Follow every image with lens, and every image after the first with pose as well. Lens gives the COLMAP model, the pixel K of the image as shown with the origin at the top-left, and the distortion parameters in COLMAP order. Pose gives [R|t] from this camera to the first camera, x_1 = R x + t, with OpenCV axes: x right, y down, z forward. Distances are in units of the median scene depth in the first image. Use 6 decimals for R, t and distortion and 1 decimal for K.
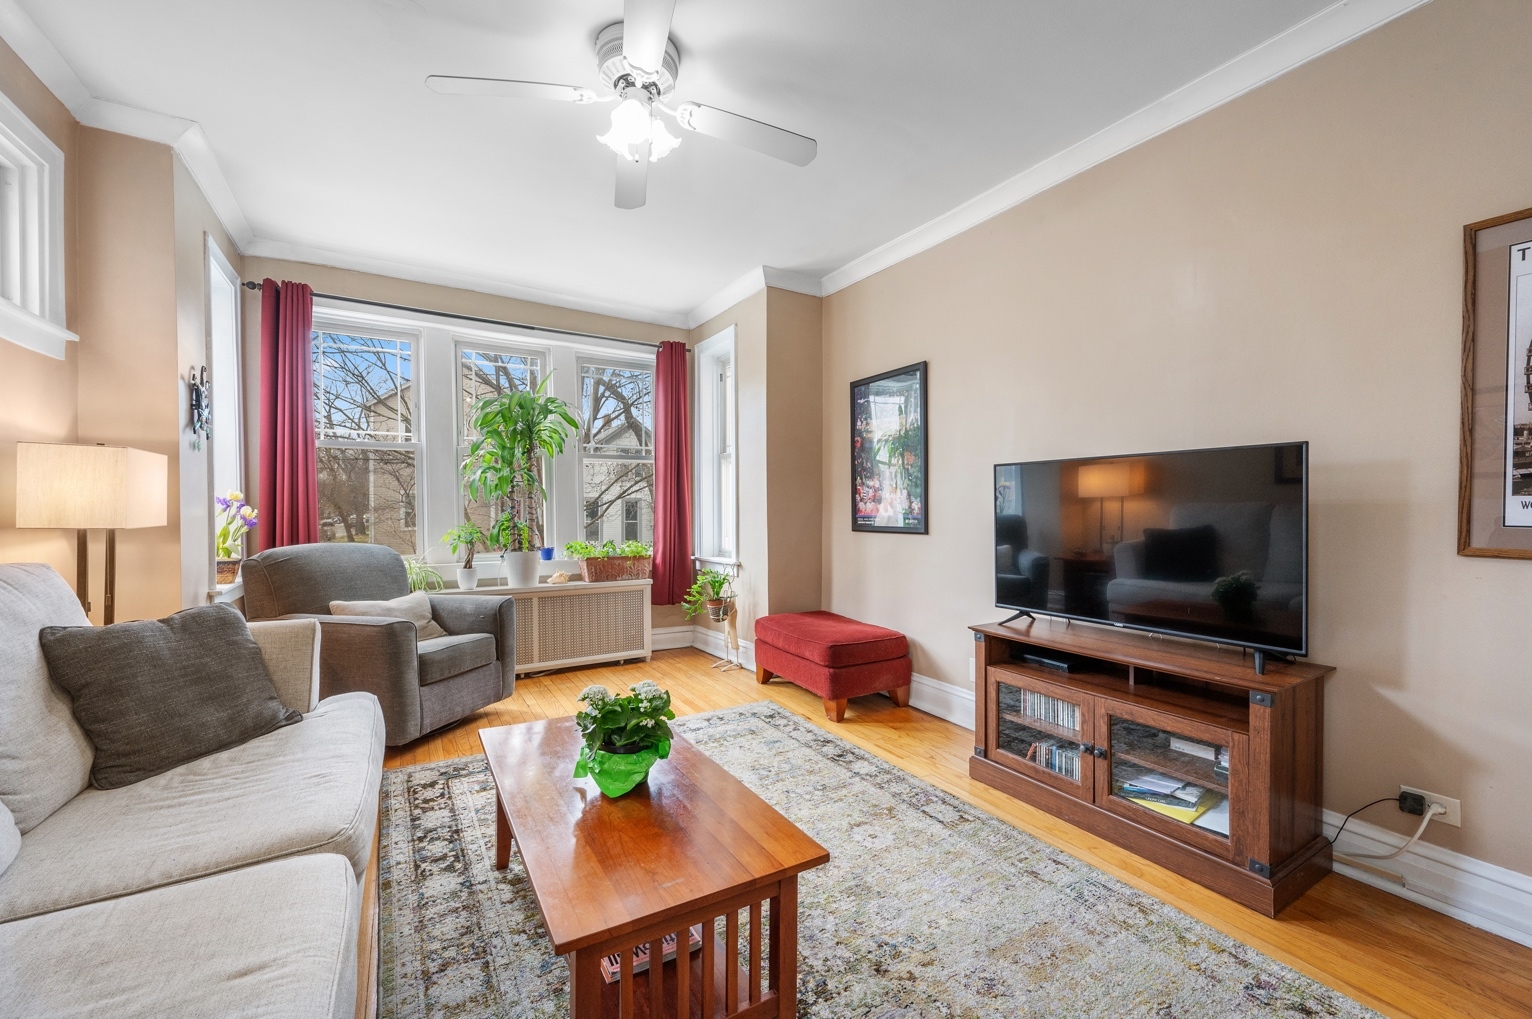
lens RADIAL K [[617.5, 0, 772.5], [0, 617.5, 518.9], [0, 0, 1]] dist [0.001140, 0.000282]
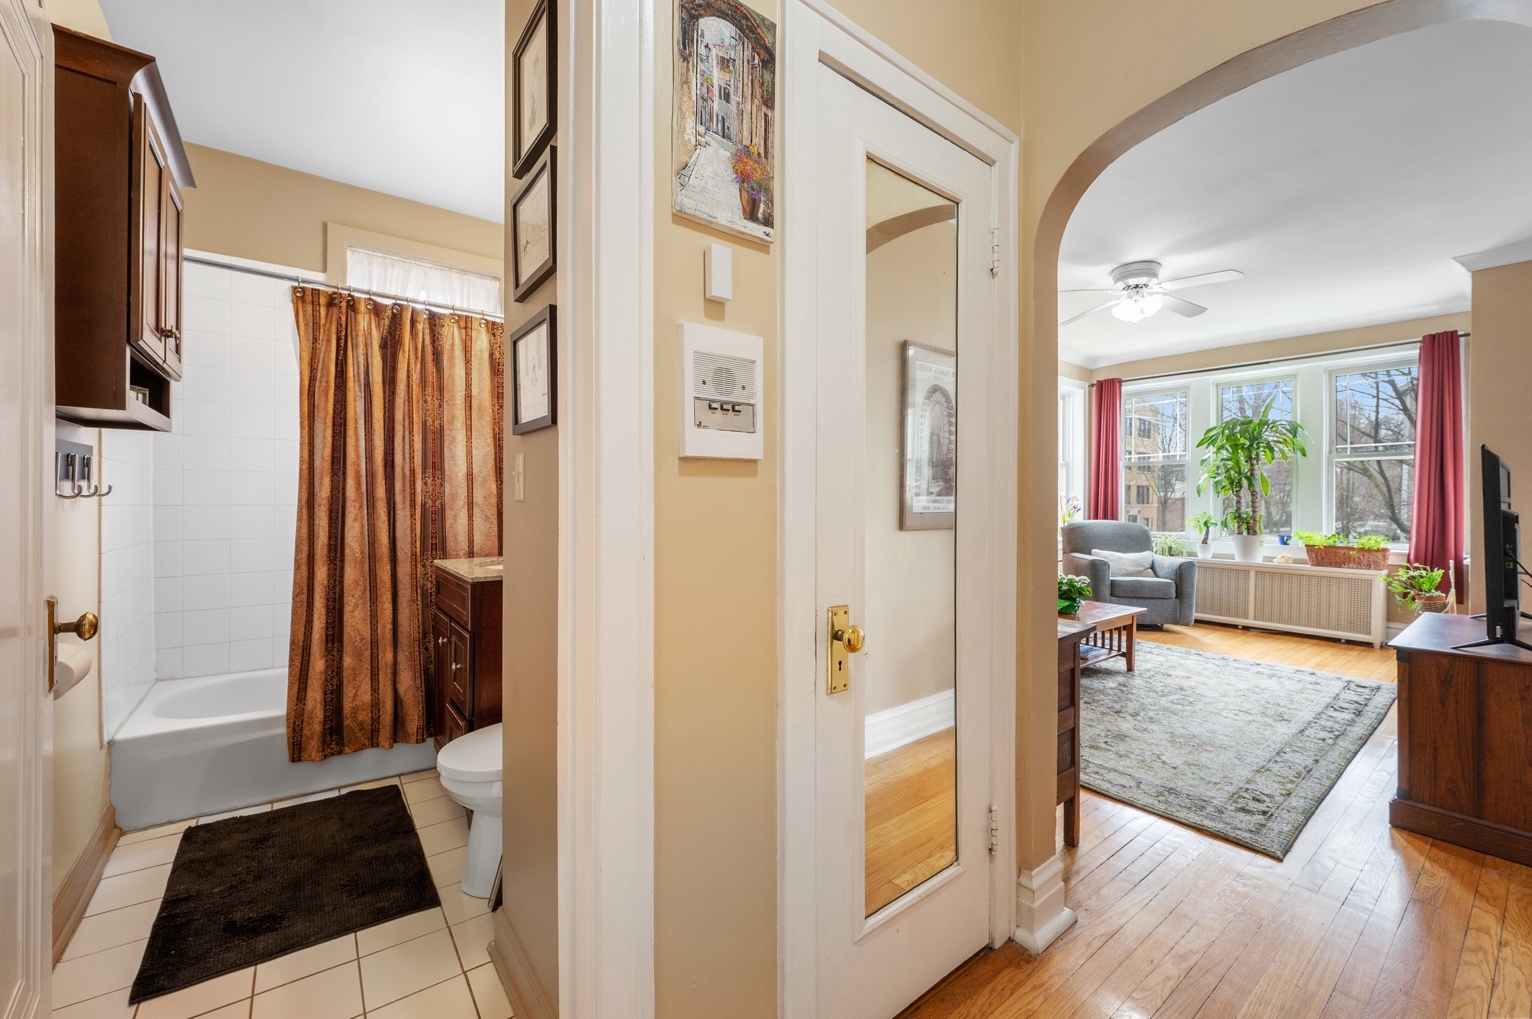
lens RADIAL K [[613.3, 0, 765.5], [0, 613.3, 502.2], [0, 0, 1]] dist [-0.000378, -0.000074]
pose [[0.112729, 0.006441, -0.993605, 1.208110], [-0.024130, 0.999702, 0.003743, 0.002876], [0.993333, 0.023554, 0.112851, -0.278930]]
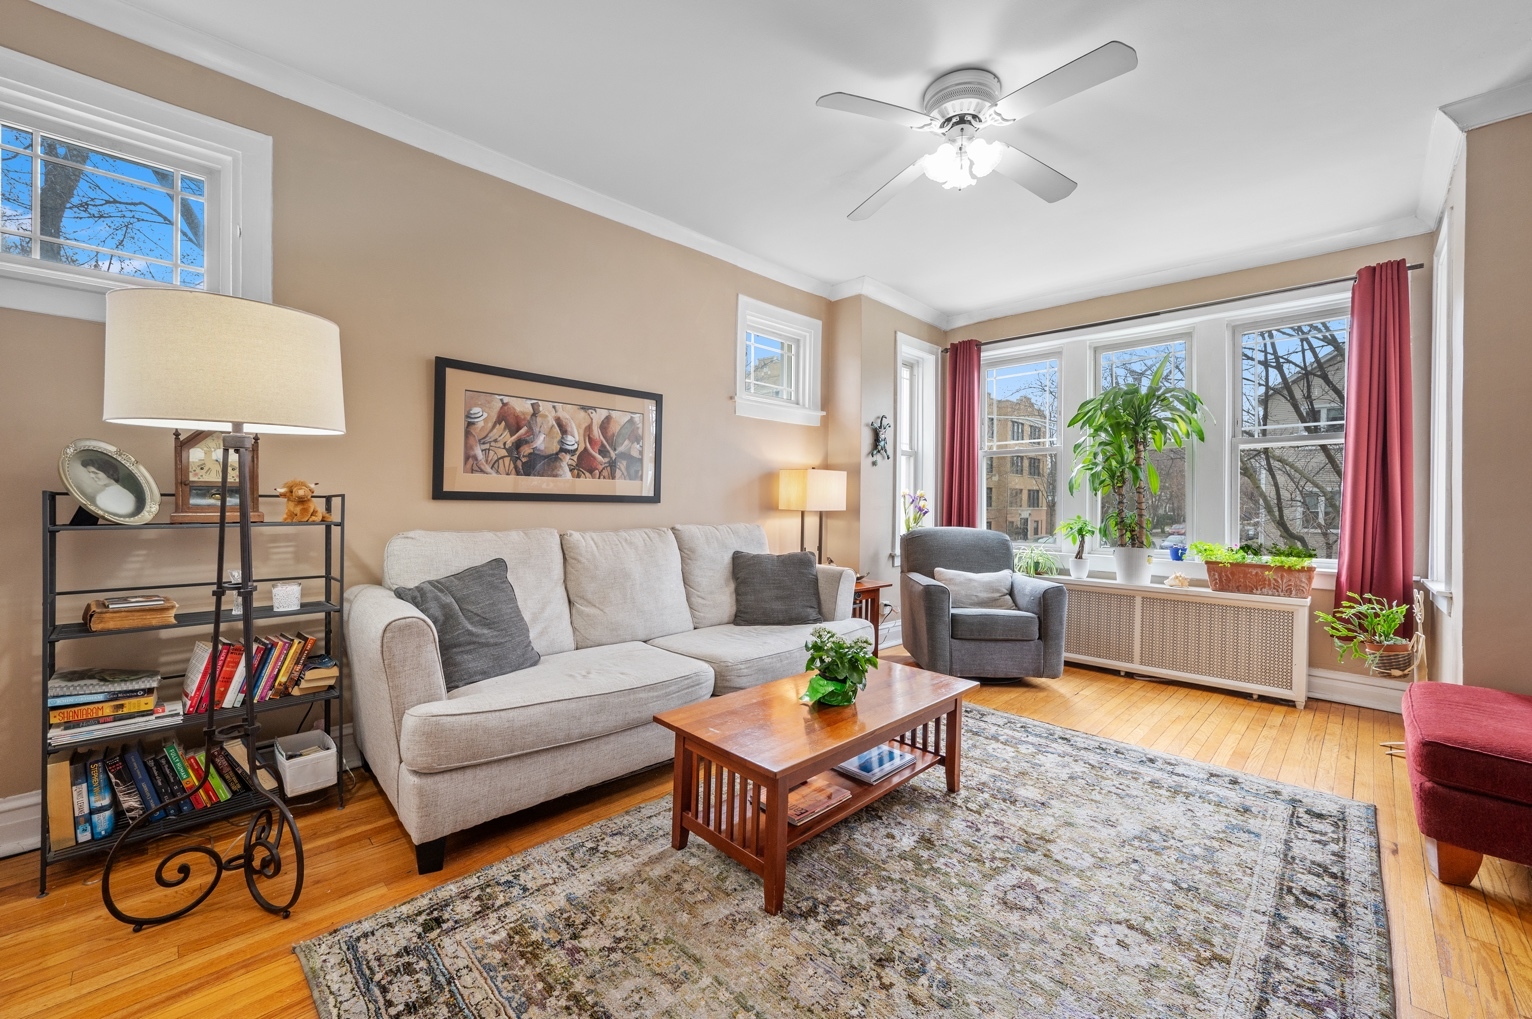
lens RADIAL K [[606.8, 0, 765.6], [0, 606.8, 506.2], [0, 0, 1]] dist [-0.001211, 0.000139]
pose [[0.243395, 0.007533, -0.969898, 0.586896], [-0.026217, 0.999656, 0.001186, 0.002231], [0.969573, 0.025139, 0.243509, 0.310445]]
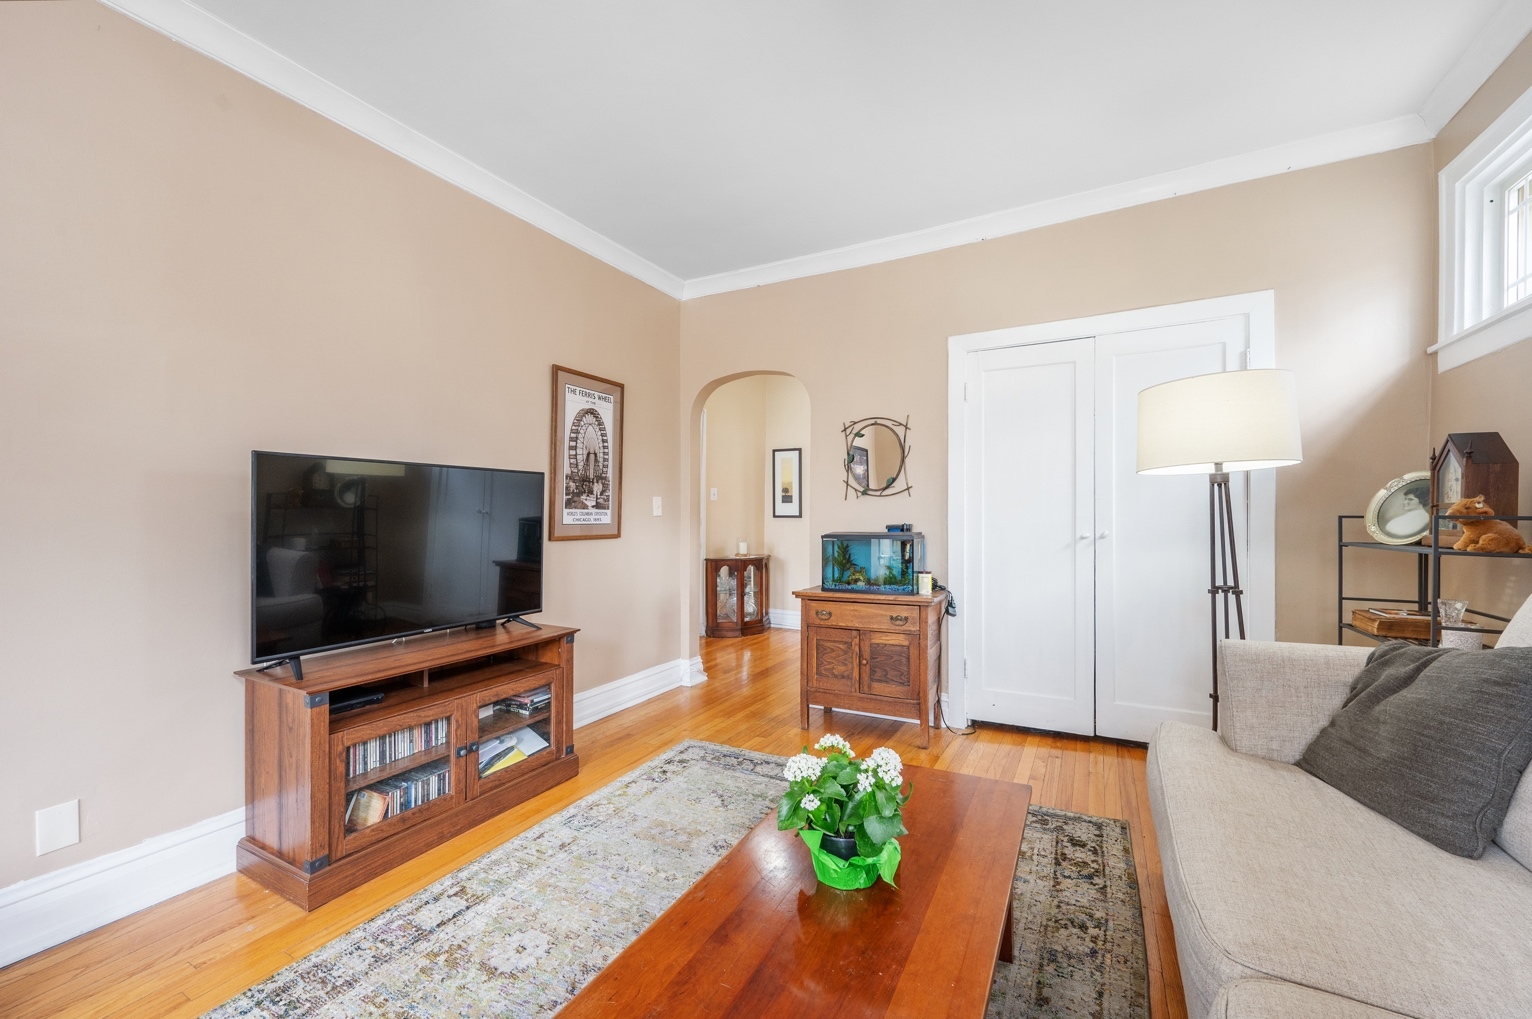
lens RADIAL K [[609.3, 0, 765.8], [0, 609.3, 513.8], [0, 0, 1]] dist [-0.000496, 0.000177]
pose [[-0.513585, 0.002691, 0.858034, -0.490683], [0.016215, 0.999847, 0.006571, -0.014902], [-0.857885, 0.017288, -0.513550, 0.867177]]
